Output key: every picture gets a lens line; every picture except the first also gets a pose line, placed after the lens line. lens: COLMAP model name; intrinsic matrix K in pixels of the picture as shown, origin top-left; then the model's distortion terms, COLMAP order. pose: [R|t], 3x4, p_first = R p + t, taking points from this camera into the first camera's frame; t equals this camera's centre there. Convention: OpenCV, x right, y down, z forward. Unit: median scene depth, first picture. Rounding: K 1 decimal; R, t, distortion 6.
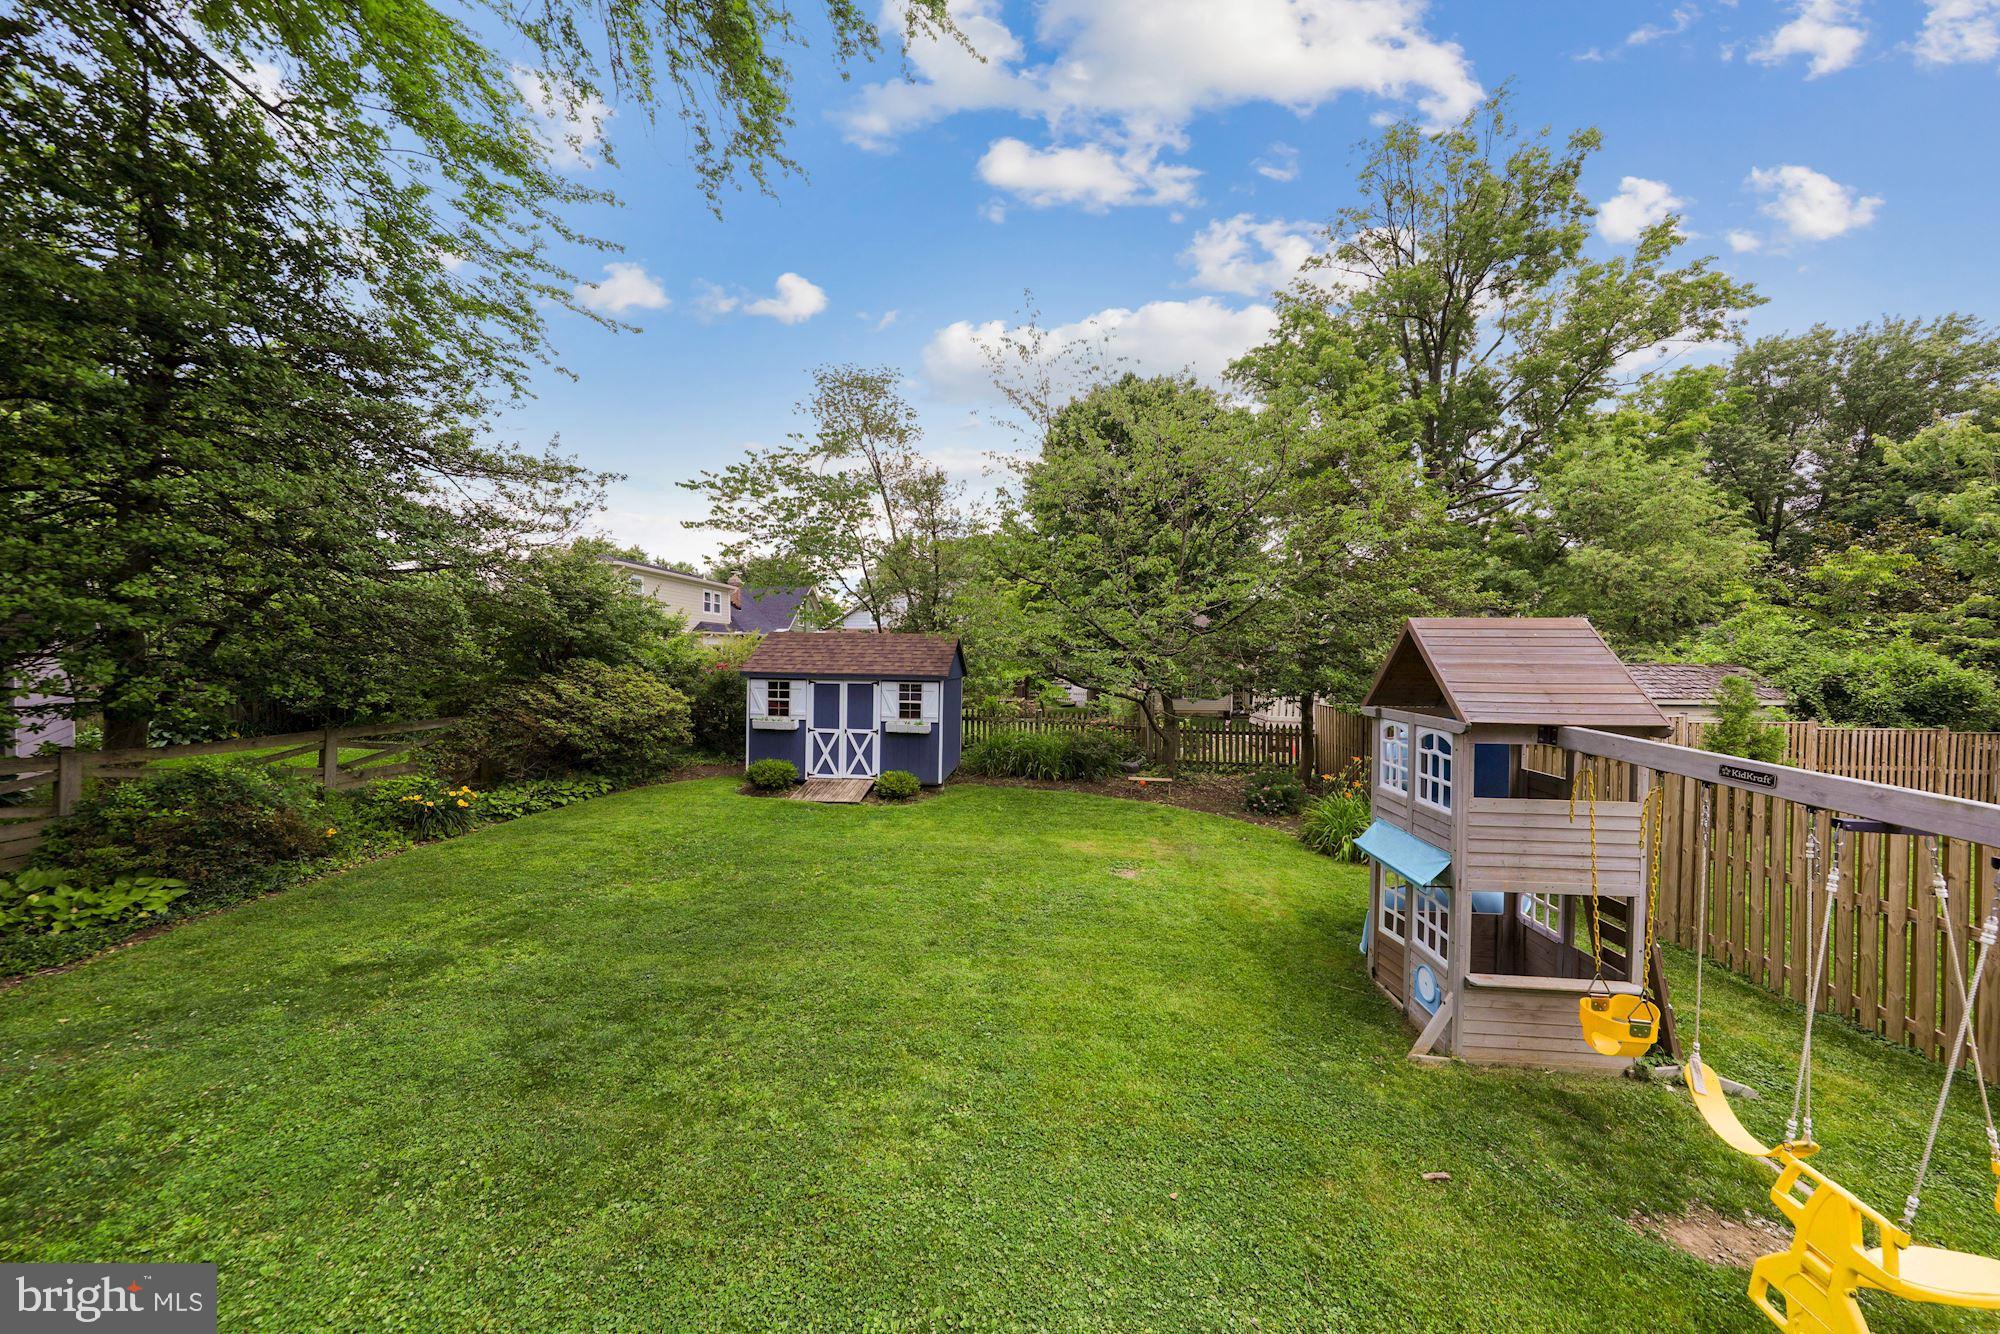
lens RADIAL K [[638.5, 0, 1006.3], [0, 638.5, 671.7], [0, 0, 1]] dist [0.000412, -0.001562]
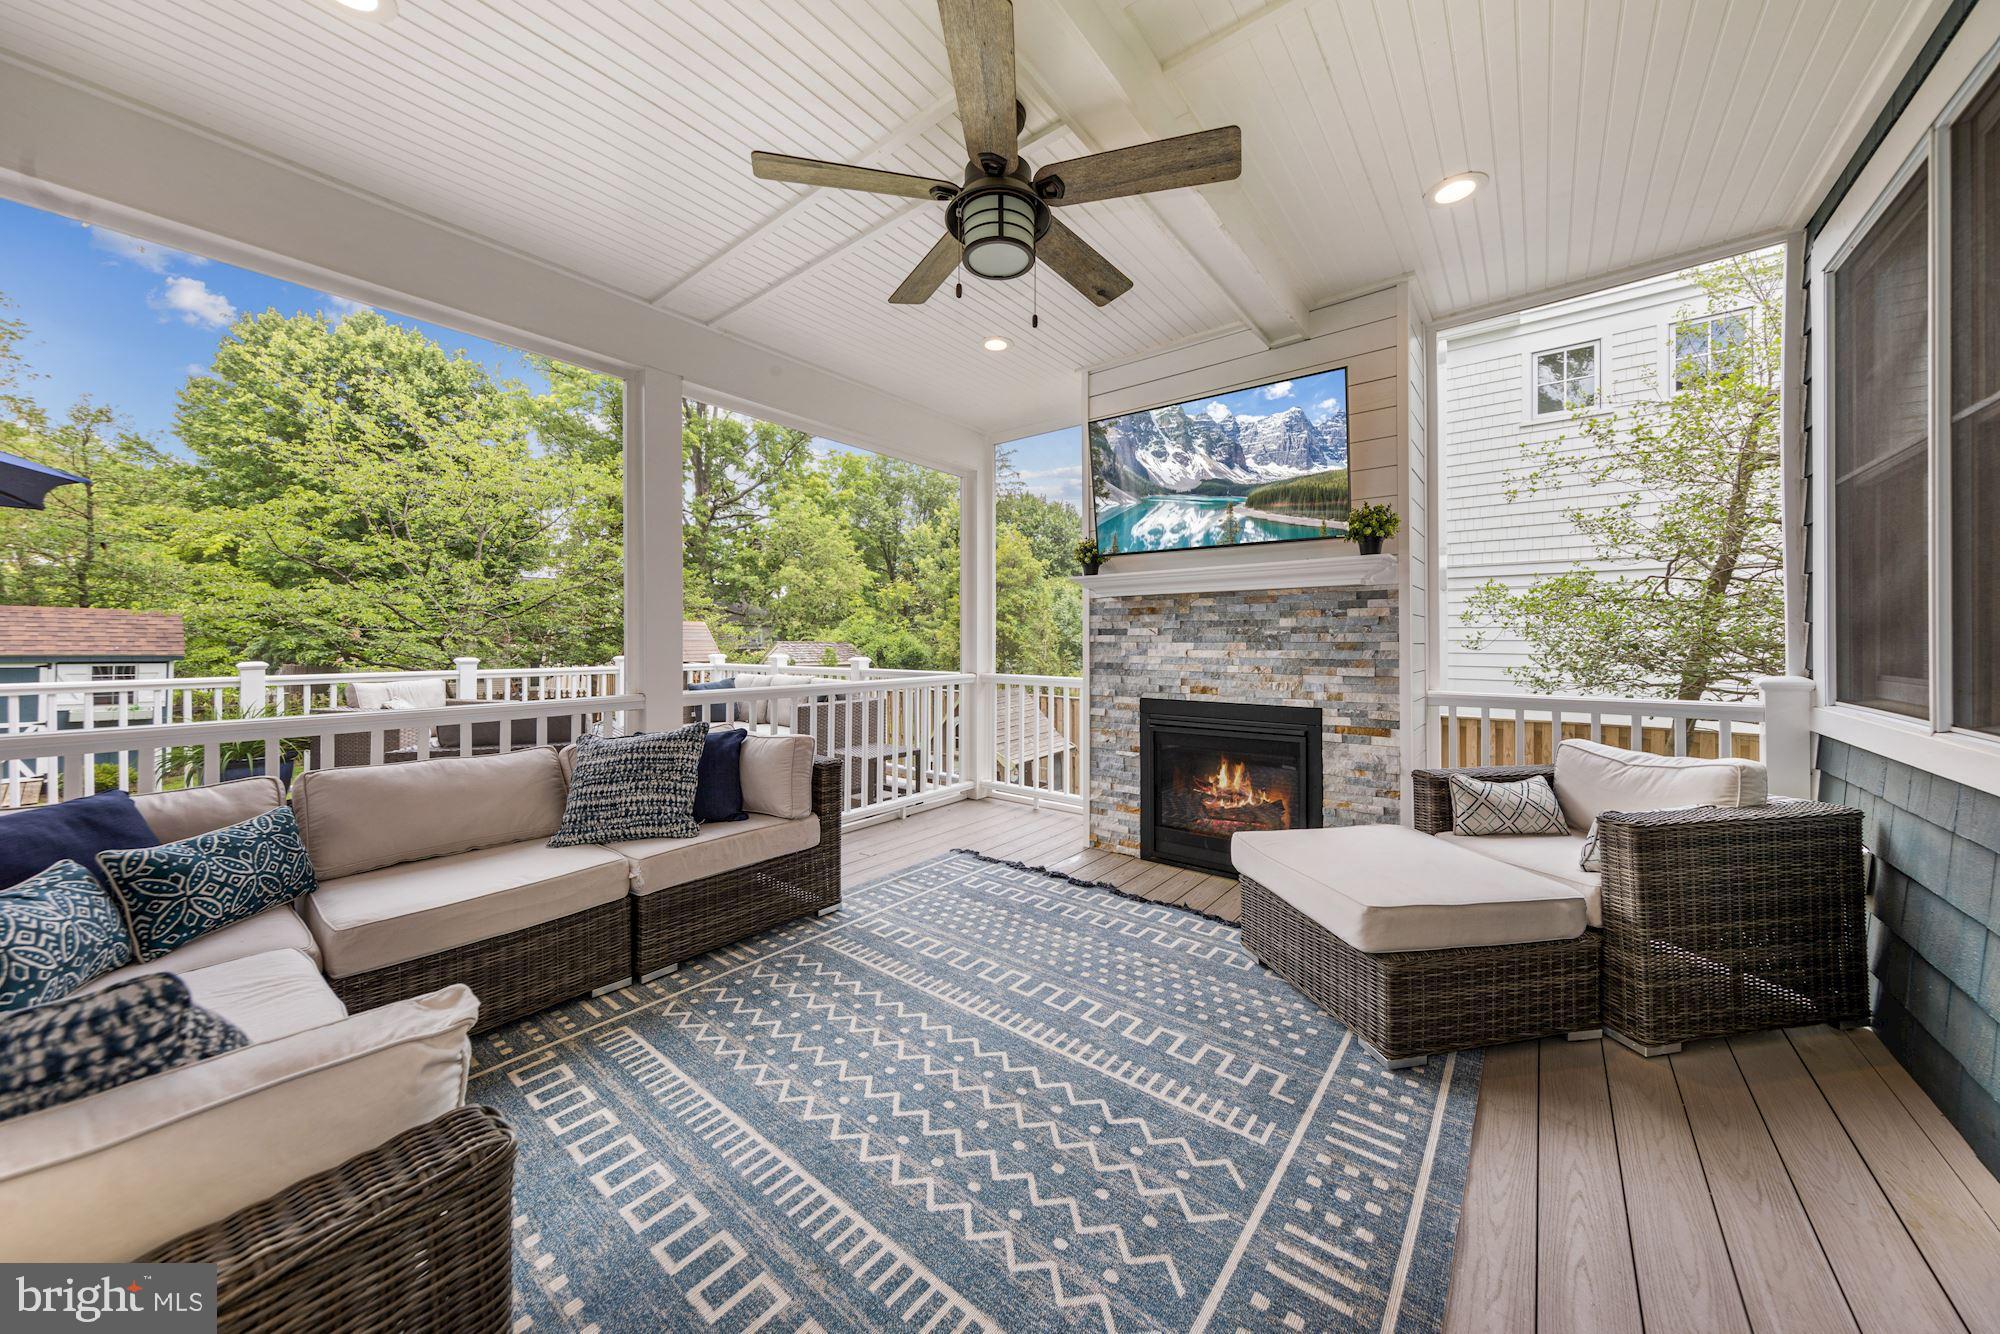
lens RADIAL K [[675.4, 0, 1009.3], [0, 675.4, 640.9], [0, 0, 1]] dist [-0.000476, 0.003077]
pose [[0.548514, -0.001161, 0.836140, -0.227512], [0.017328, 0.999800, -0.009980, 0.013895], [-0.835962, 0.019963, 0.548425, -0.497342]]
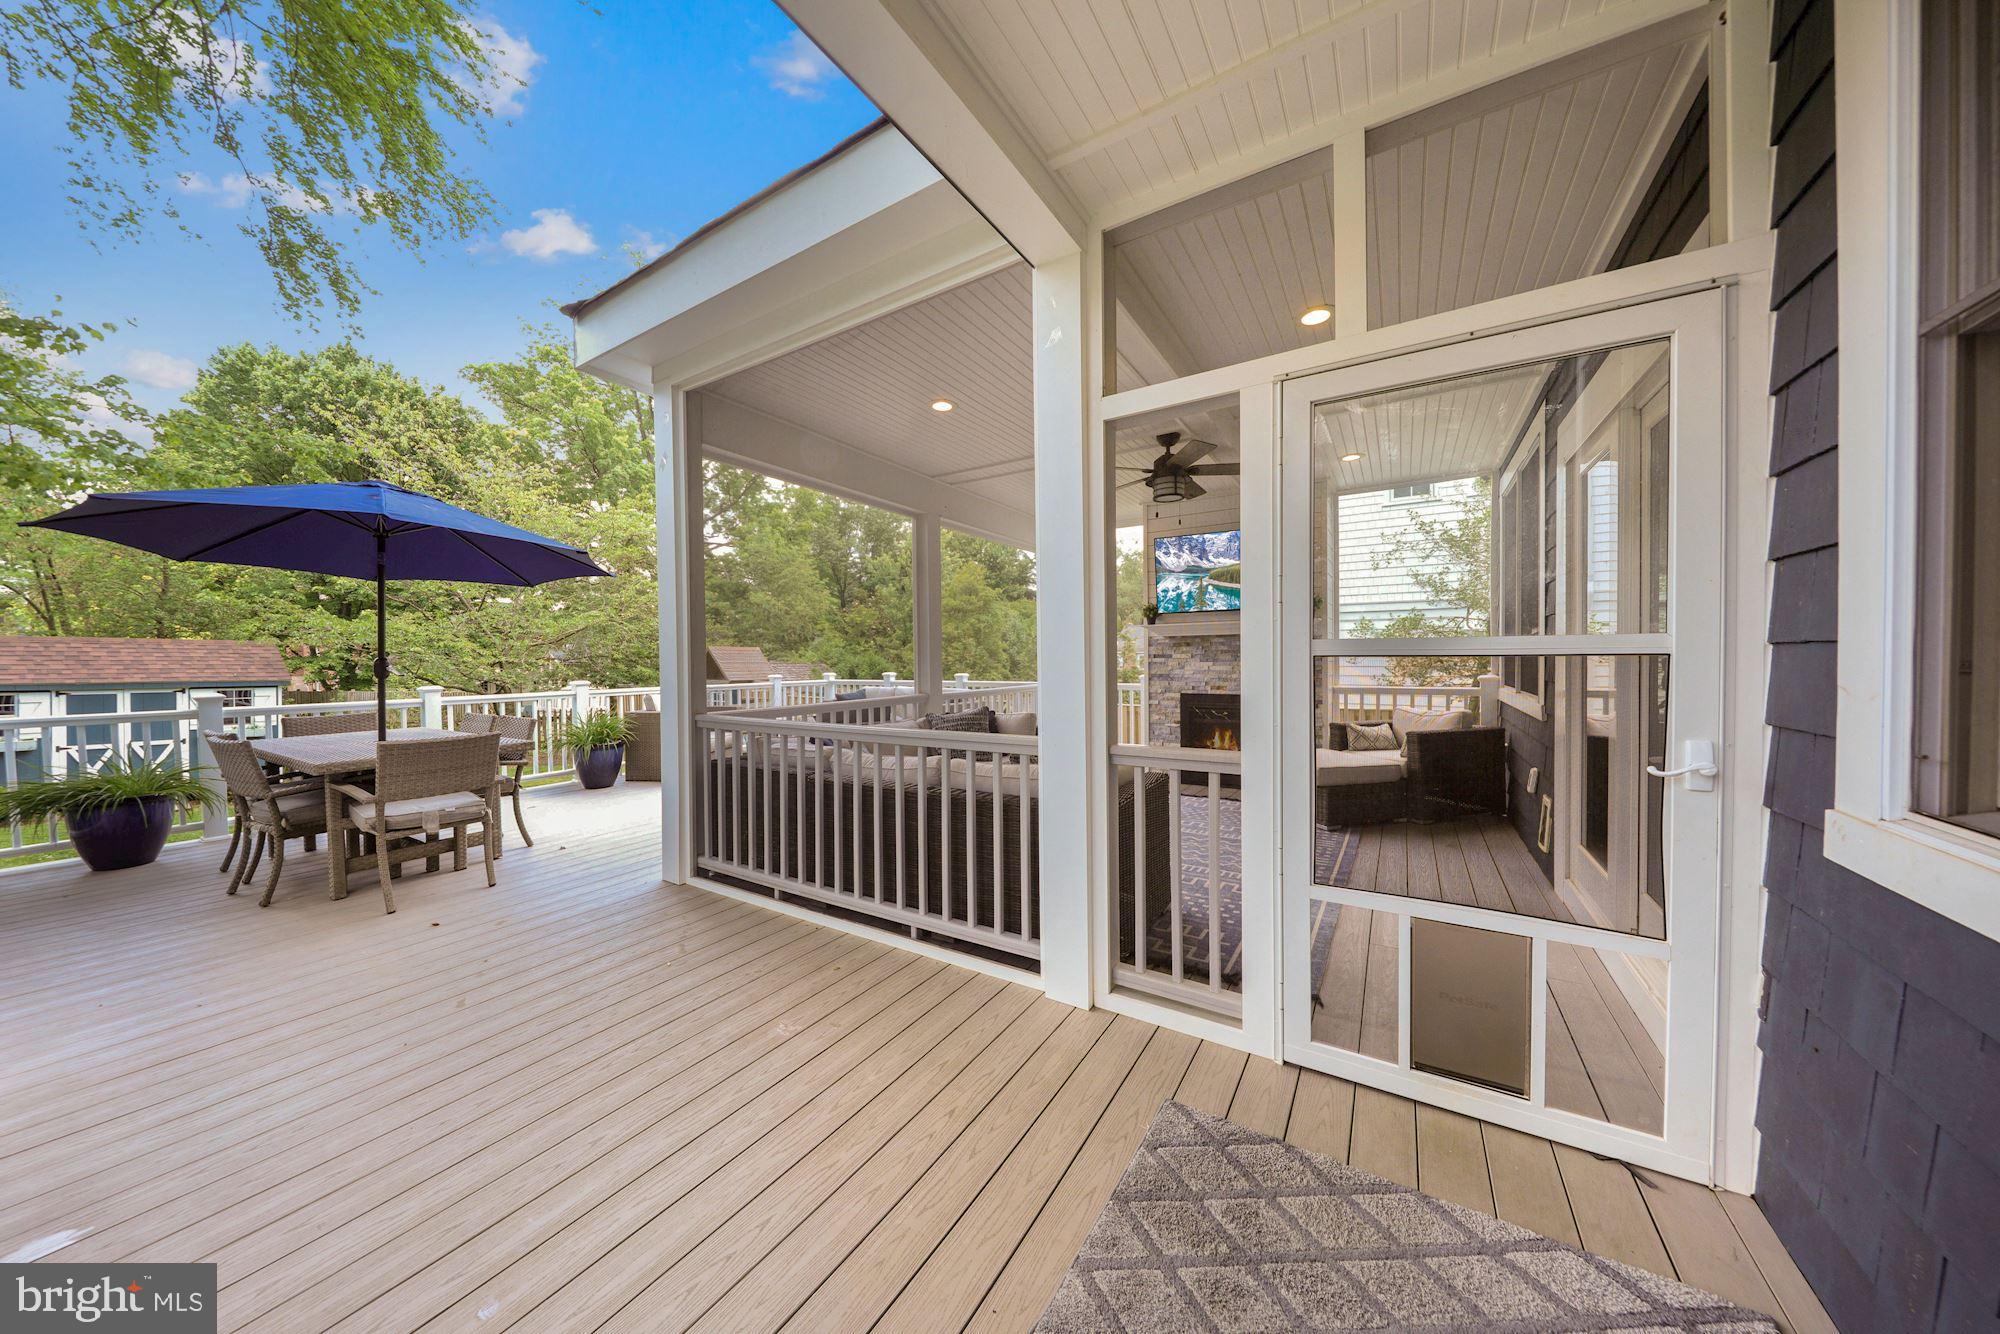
lens RADIAL K [[638.5, 0, 1006.3], [0, 638.5, 671.7], [0, 0, 1]] dist [0.000412, -0.001562]
pose [[0.451744, -0.024048, 0.891824, -0.435729], [0.028182, 0.999522, 0.012677, 0.010296], [-0.891703, 0.019406, 0.452206, -0.487569]]
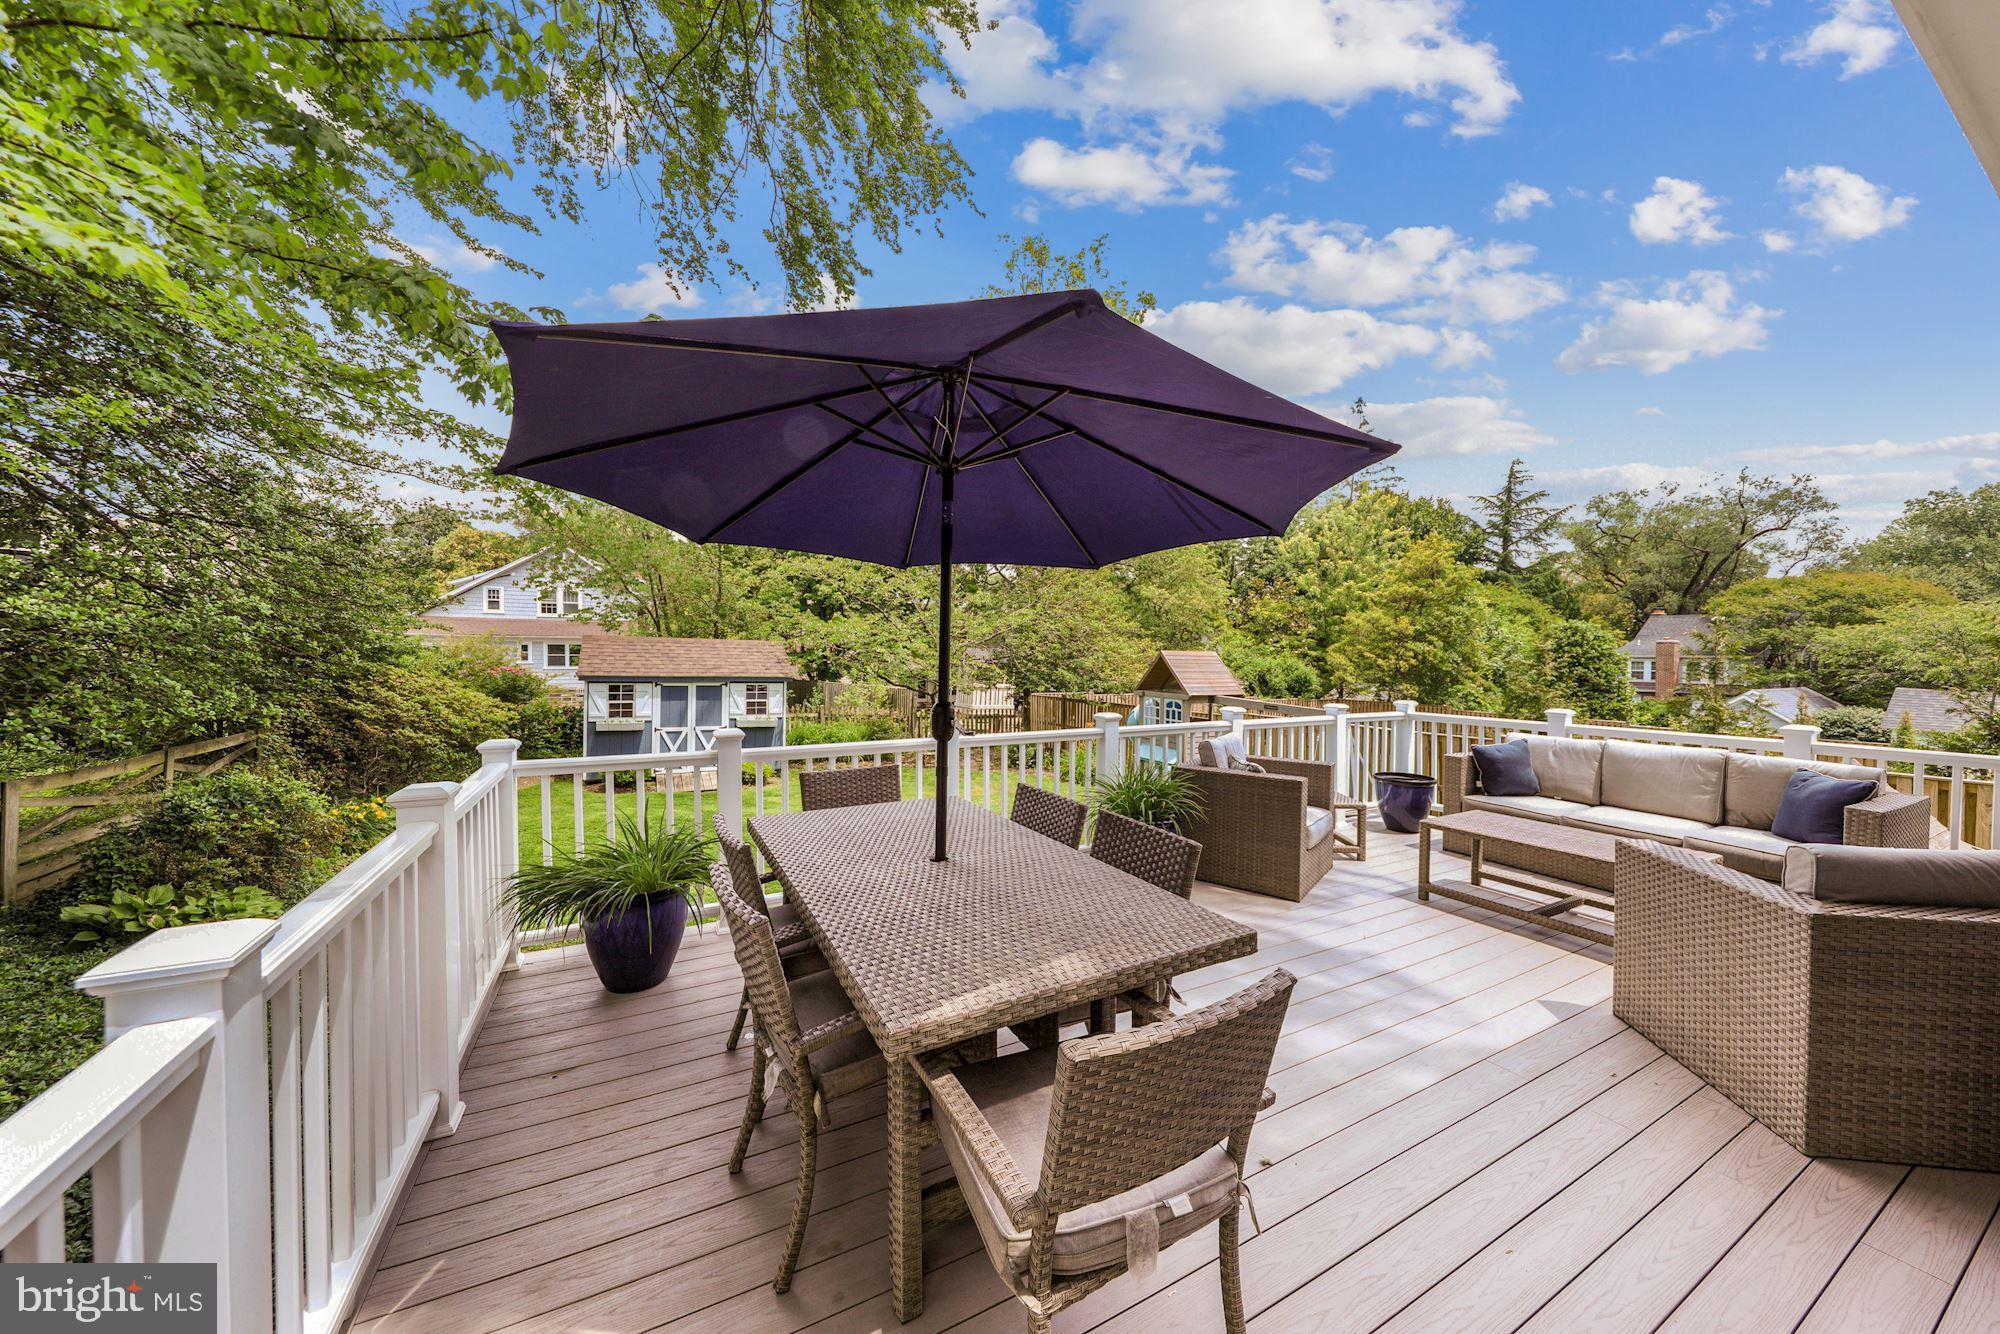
lens RADIAL K [[675.4, 0, 1004.7], [0, 675.4, 675.3], [0, 0, 1]] dist [0.005866, -0.000004]
pose [[0.841547, -0.010186, 0.540087, -0.377342], [0.004246, 0.999916, 0.012244, -0.009559], [-0.540167, -0.008011, 0.841520, -0.238019]]
